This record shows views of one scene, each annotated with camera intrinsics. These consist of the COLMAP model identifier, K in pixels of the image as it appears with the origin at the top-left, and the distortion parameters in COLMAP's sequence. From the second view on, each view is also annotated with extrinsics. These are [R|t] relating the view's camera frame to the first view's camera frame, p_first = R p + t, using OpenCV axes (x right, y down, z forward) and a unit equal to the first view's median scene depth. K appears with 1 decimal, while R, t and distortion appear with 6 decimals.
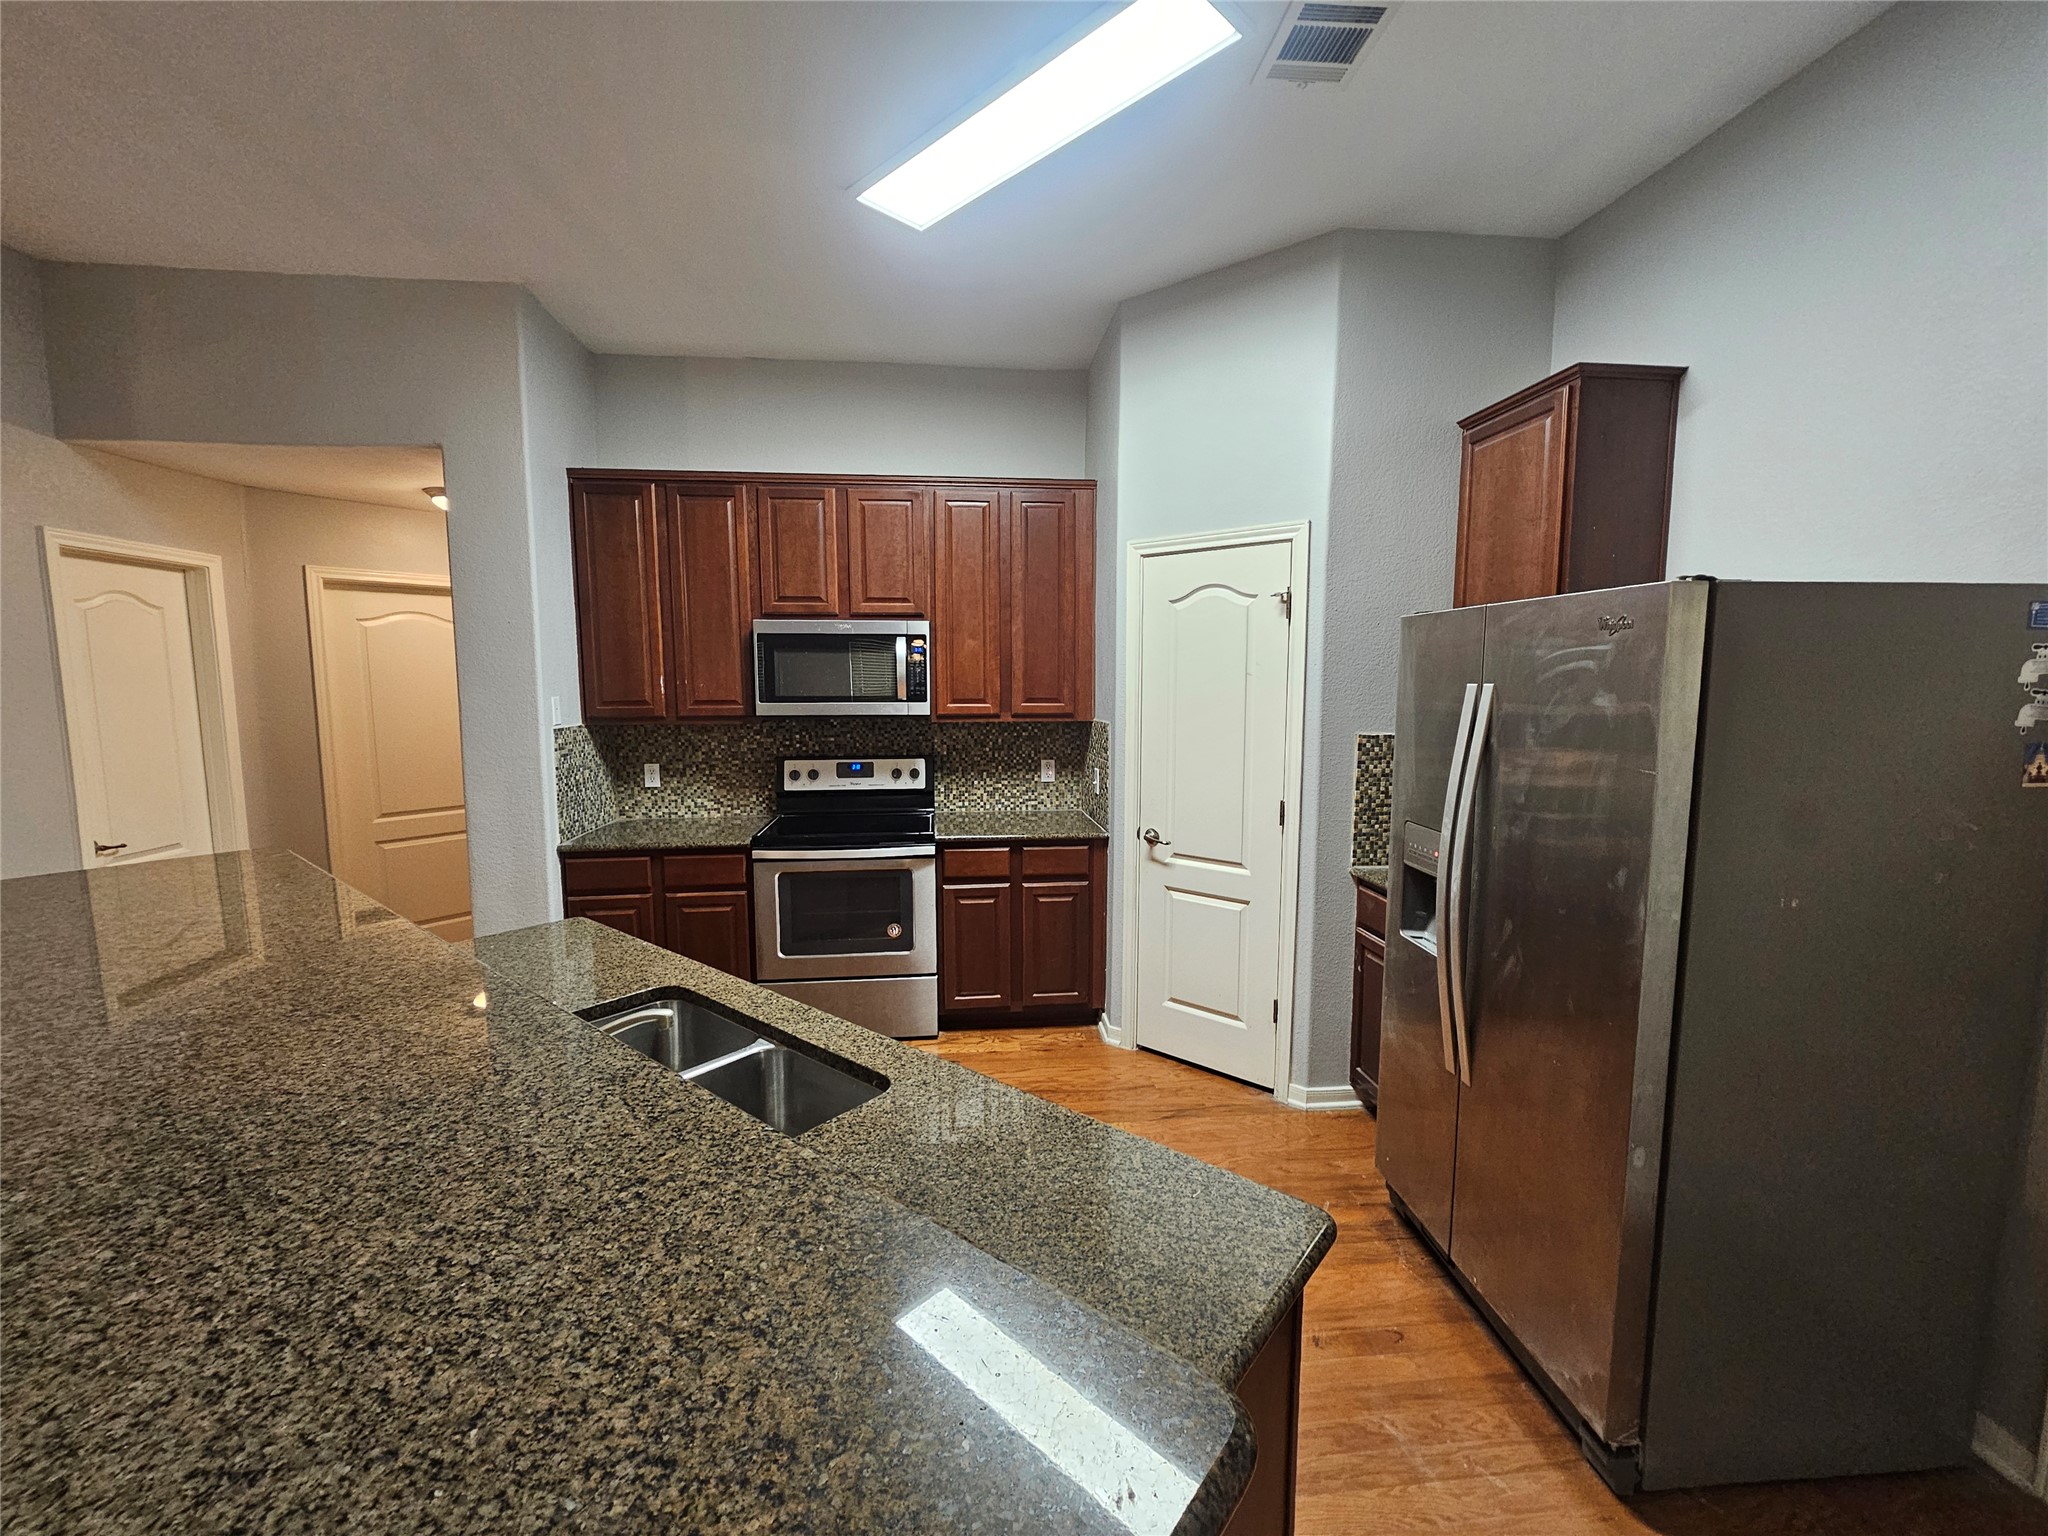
lens RADIAL K [[839.7, 0, 1022.9], [0, 839.7, 764.1], [0, 0, 1]] dist [-0.002786, 0.000226]
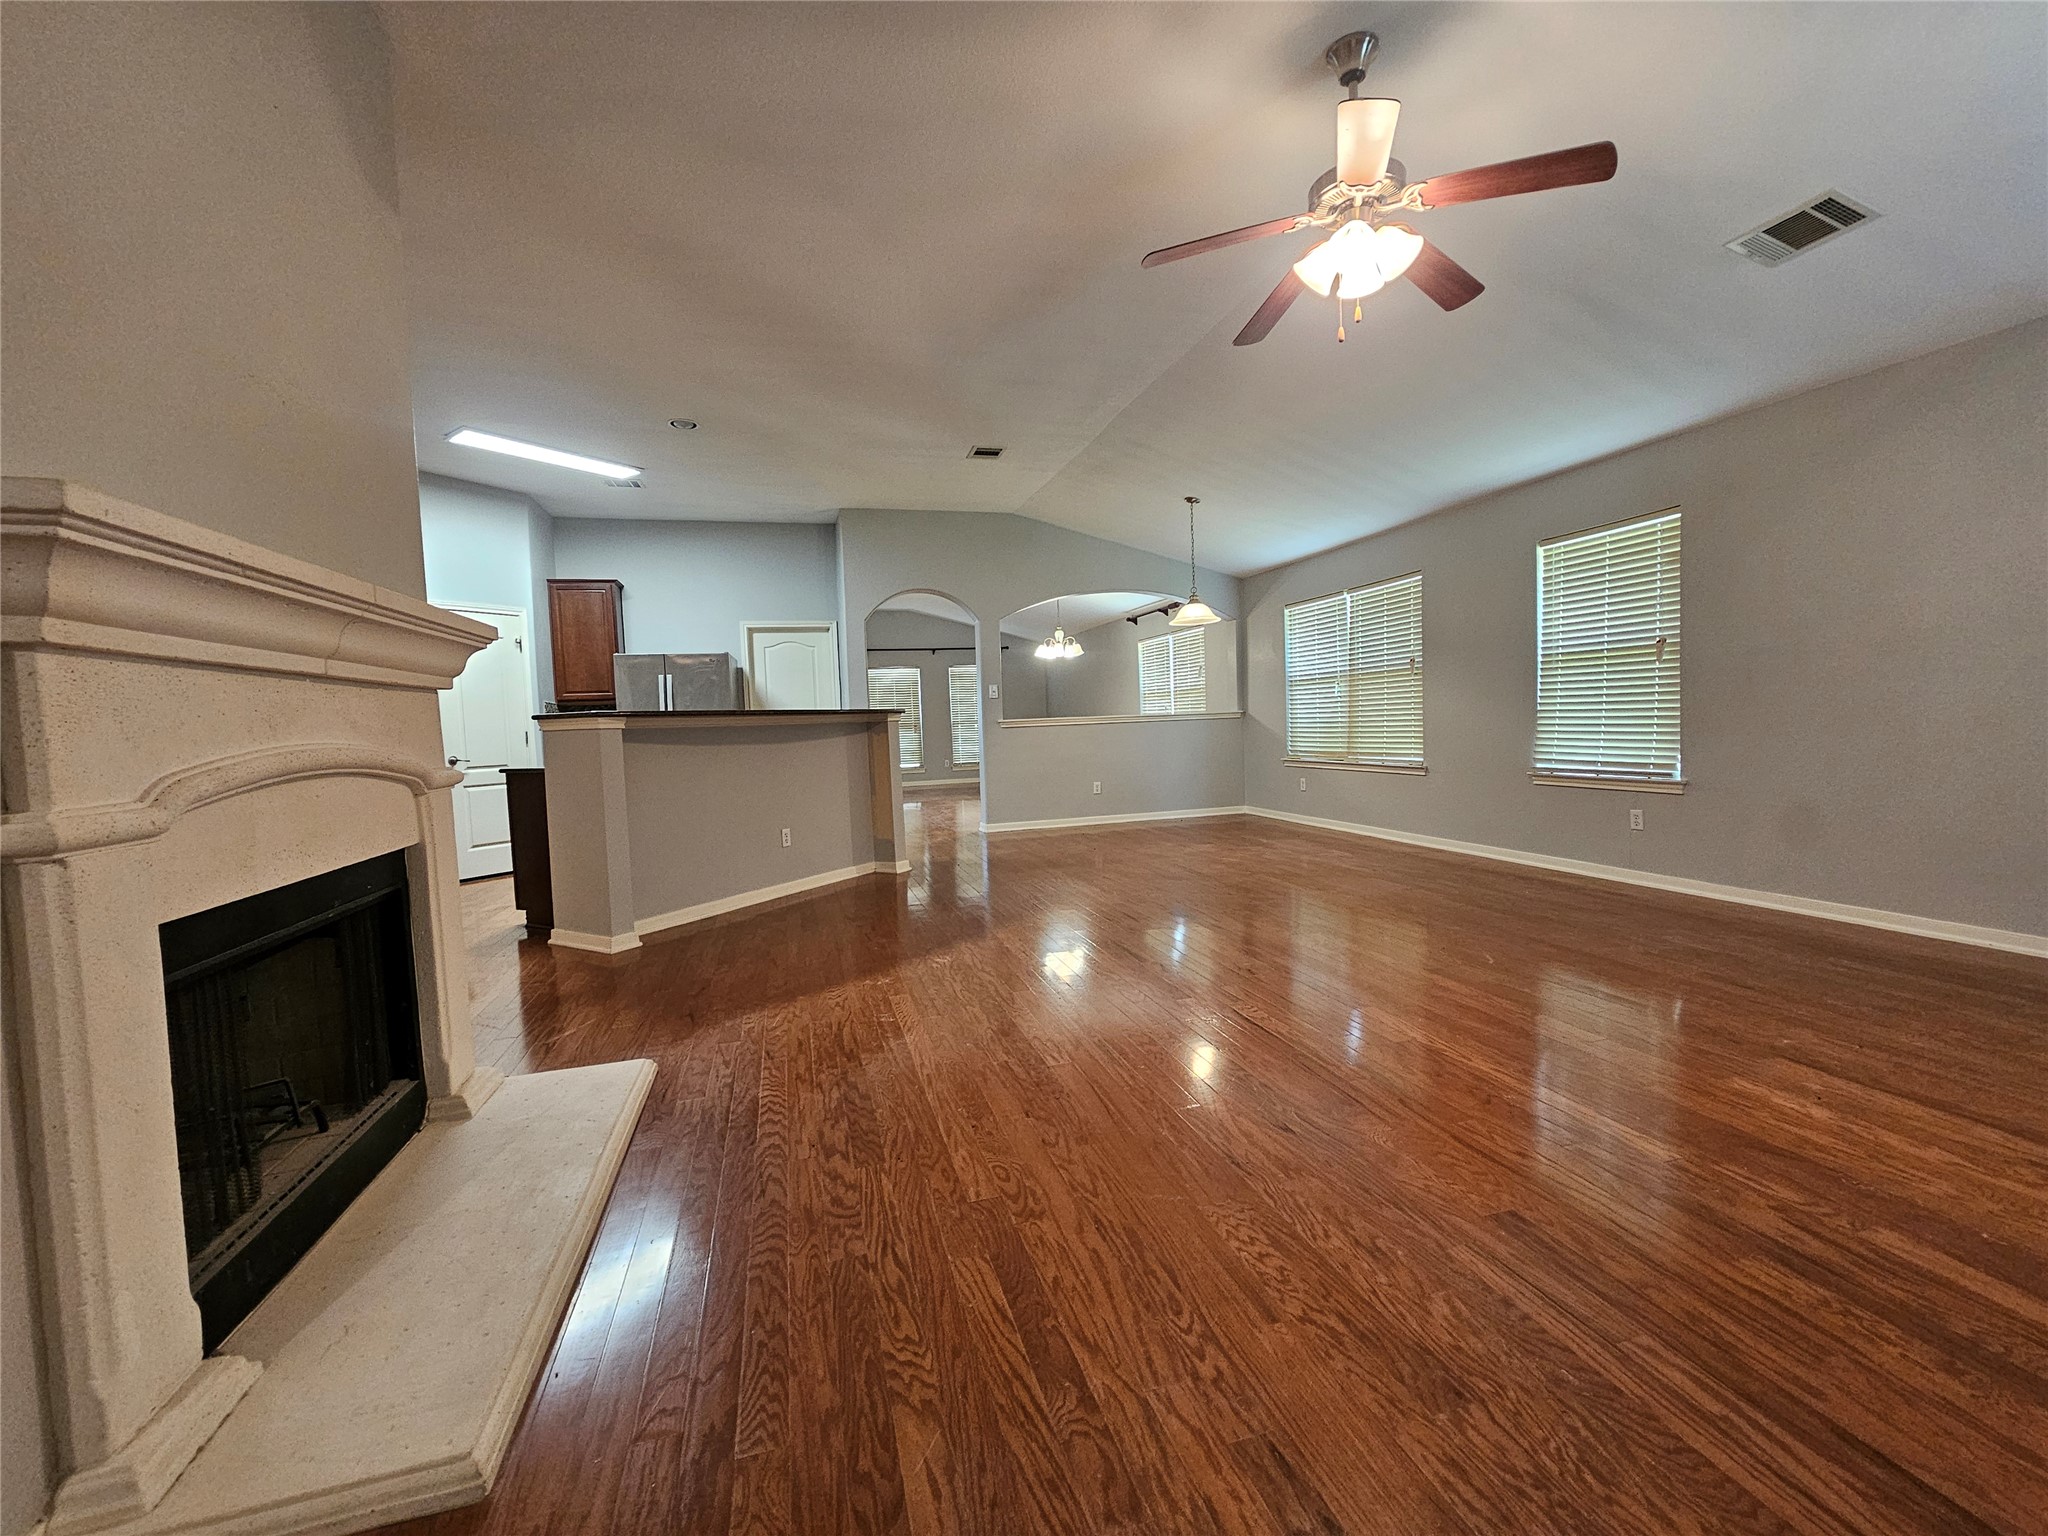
lens RADIAL K [[836.2, 0, 1025.3], [0, 836.2, 759.3], [0, 0, 1]] dist [-0.001237, -0.000026]
pose [[-0.173235, -0.035164, 0.984253, -1.726162], [0.141383, 0.988124, 0.060186, 0.139960], [-0.974680, 0.149583, -0.166206, 0.076731]]
